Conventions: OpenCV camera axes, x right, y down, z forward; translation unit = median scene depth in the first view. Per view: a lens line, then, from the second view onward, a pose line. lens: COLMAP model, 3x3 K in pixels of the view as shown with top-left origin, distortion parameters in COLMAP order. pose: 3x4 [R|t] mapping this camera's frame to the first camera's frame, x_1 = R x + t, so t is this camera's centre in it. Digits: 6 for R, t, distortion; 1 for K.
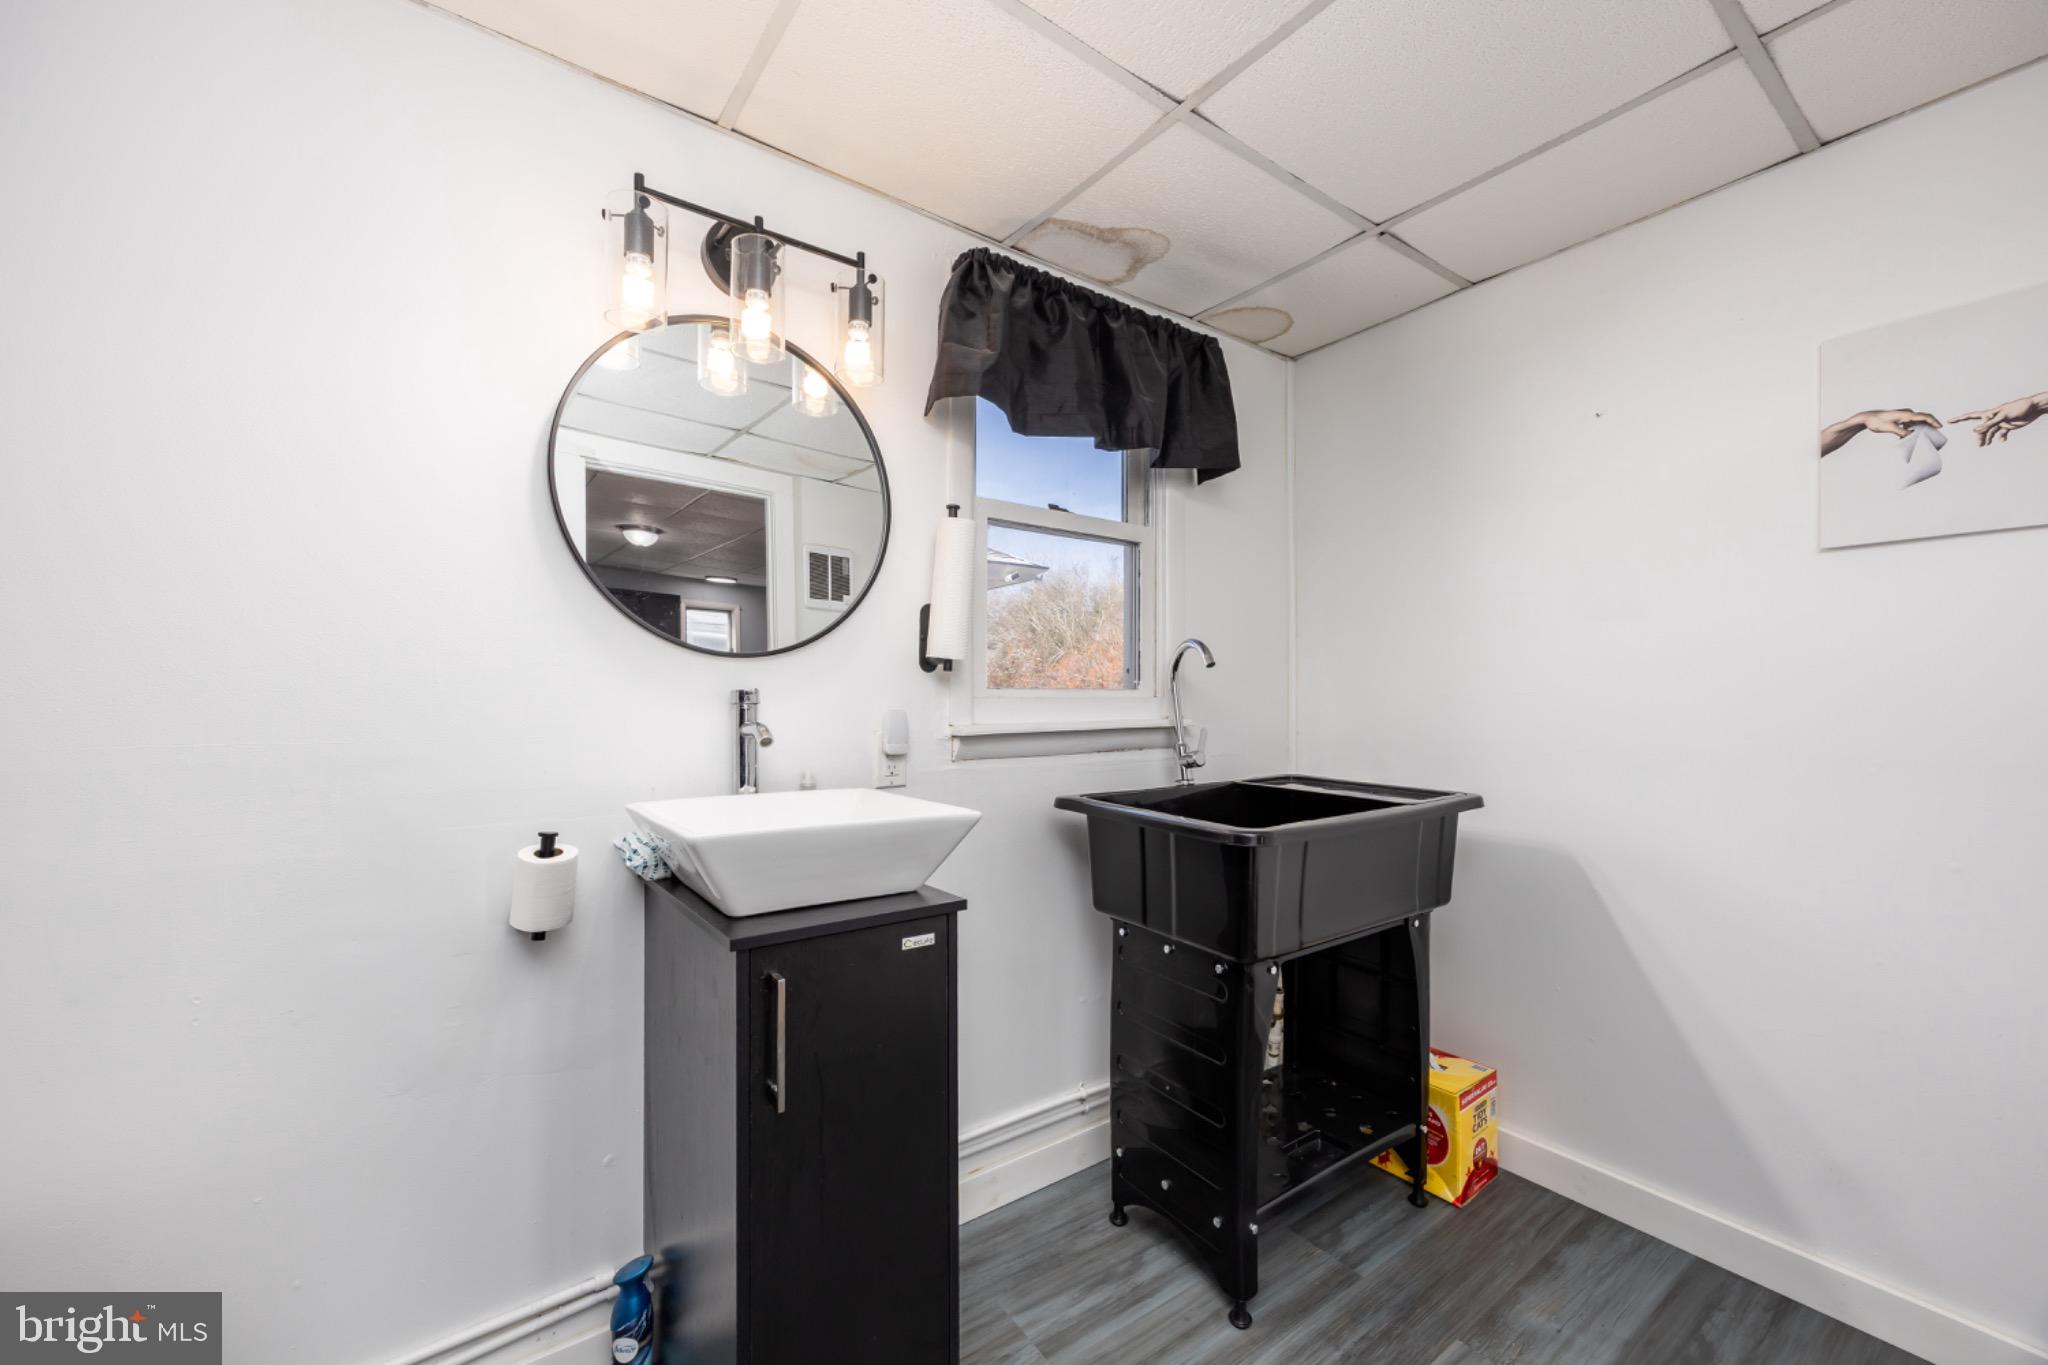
lens RADIAL K [[804.4, 0, 1027.8], [0, 804.4, 694.4], [0, 0, 1]] dist [0.001252, -0.000088]
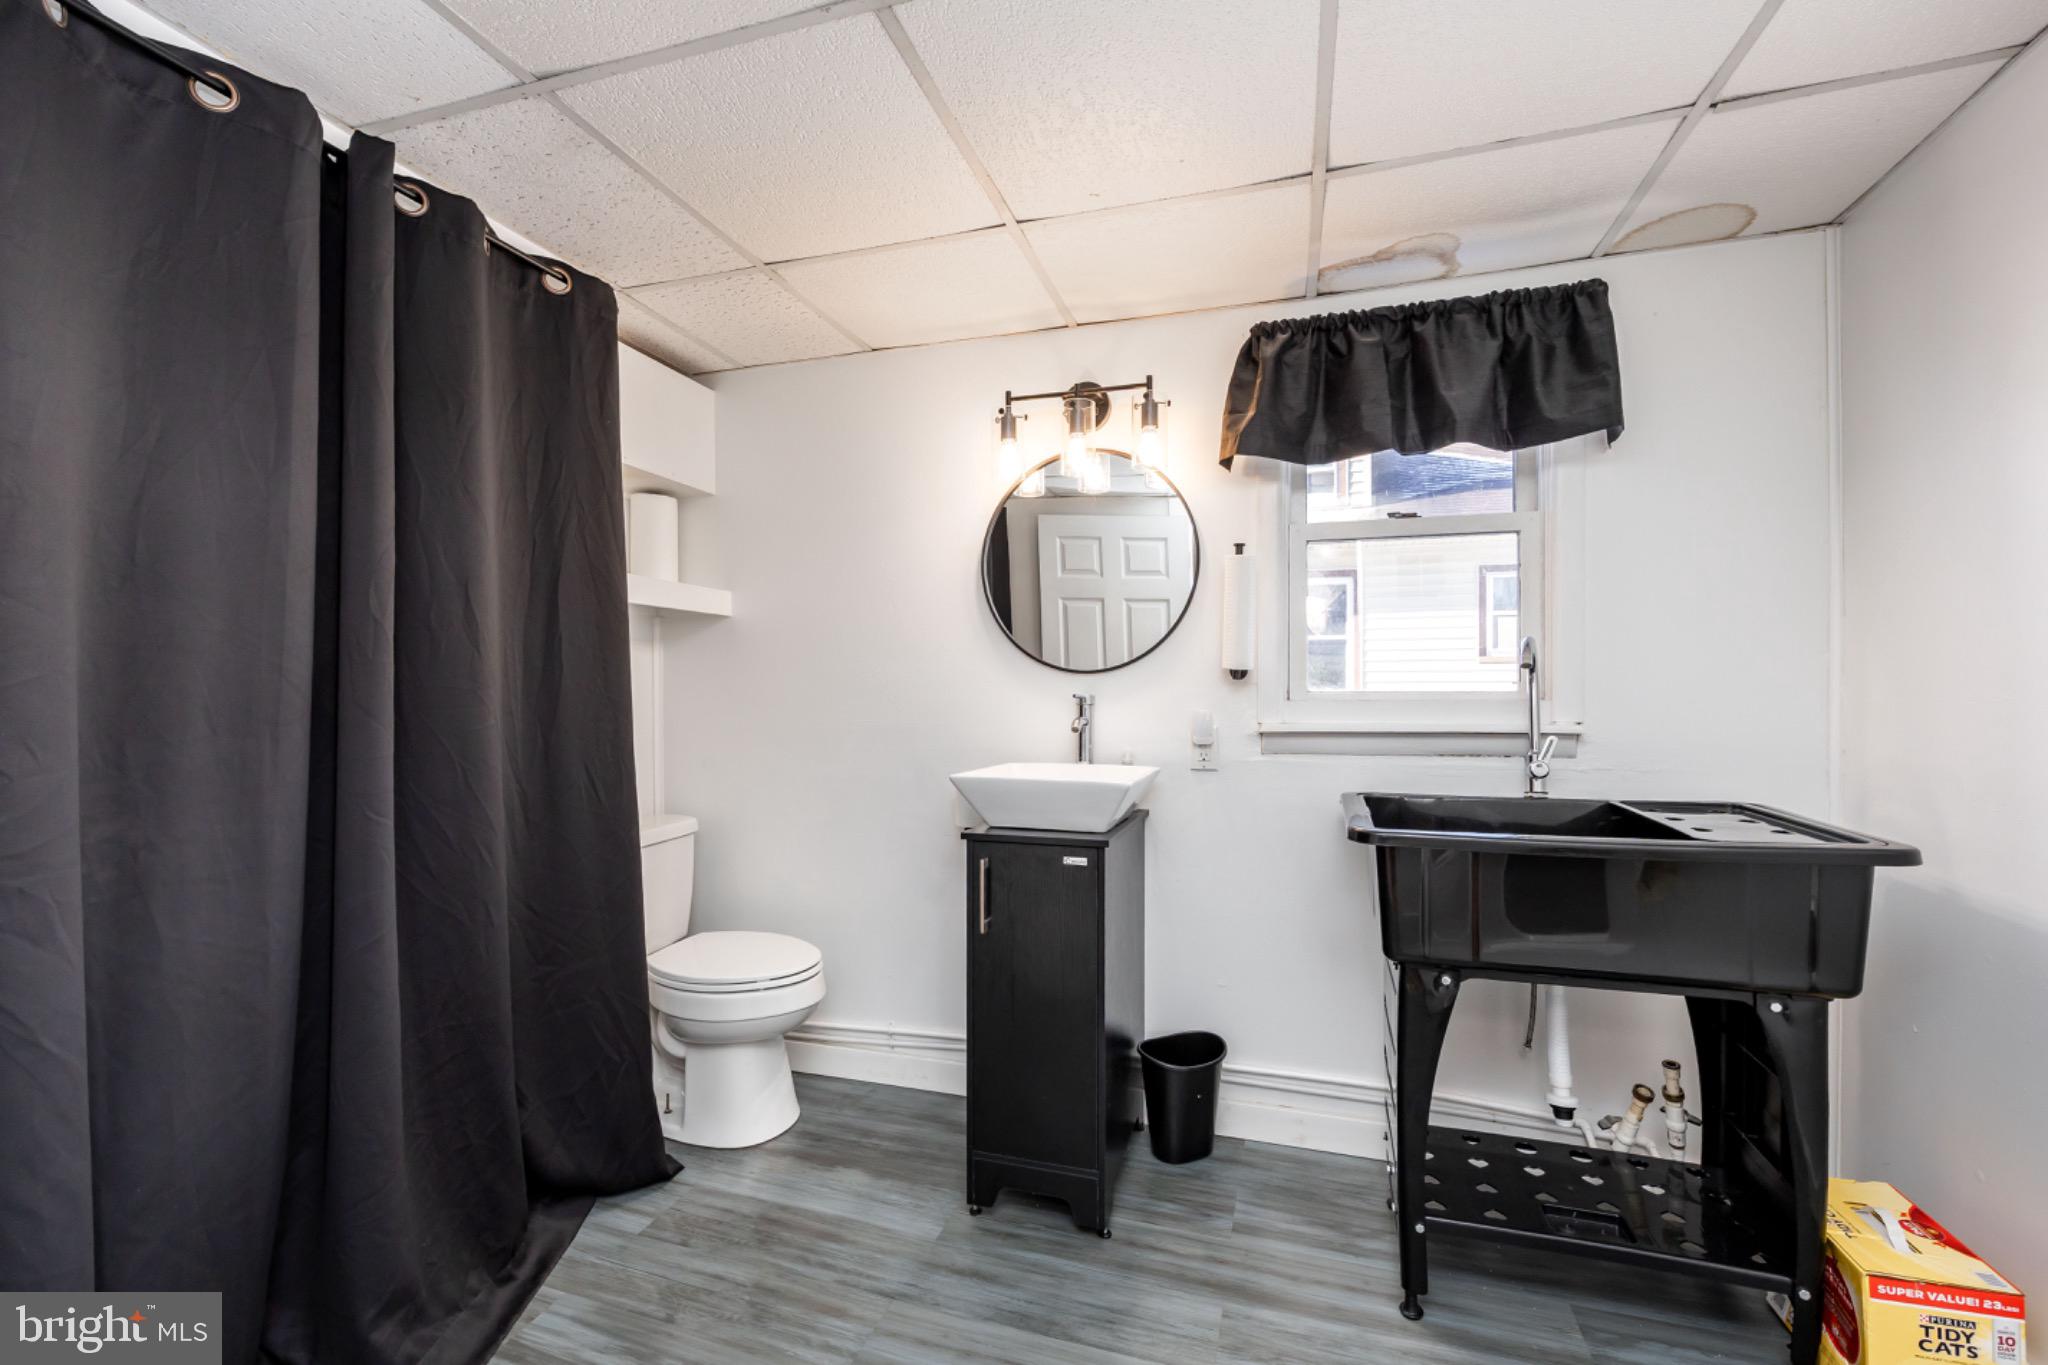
lens RADIAL K [[861.5, 0, 1067.0], [0, 861.5, 697.7], [0, 0, 1]] dist [-0.004924, 0.000747]
pose [[0.605738, 0.003333, -0.795657, 0.777093], [0.003539, 0.999970, 0.006883, -0.010007], [0.795657, -0.006986, 0.605708, -0.001818]]
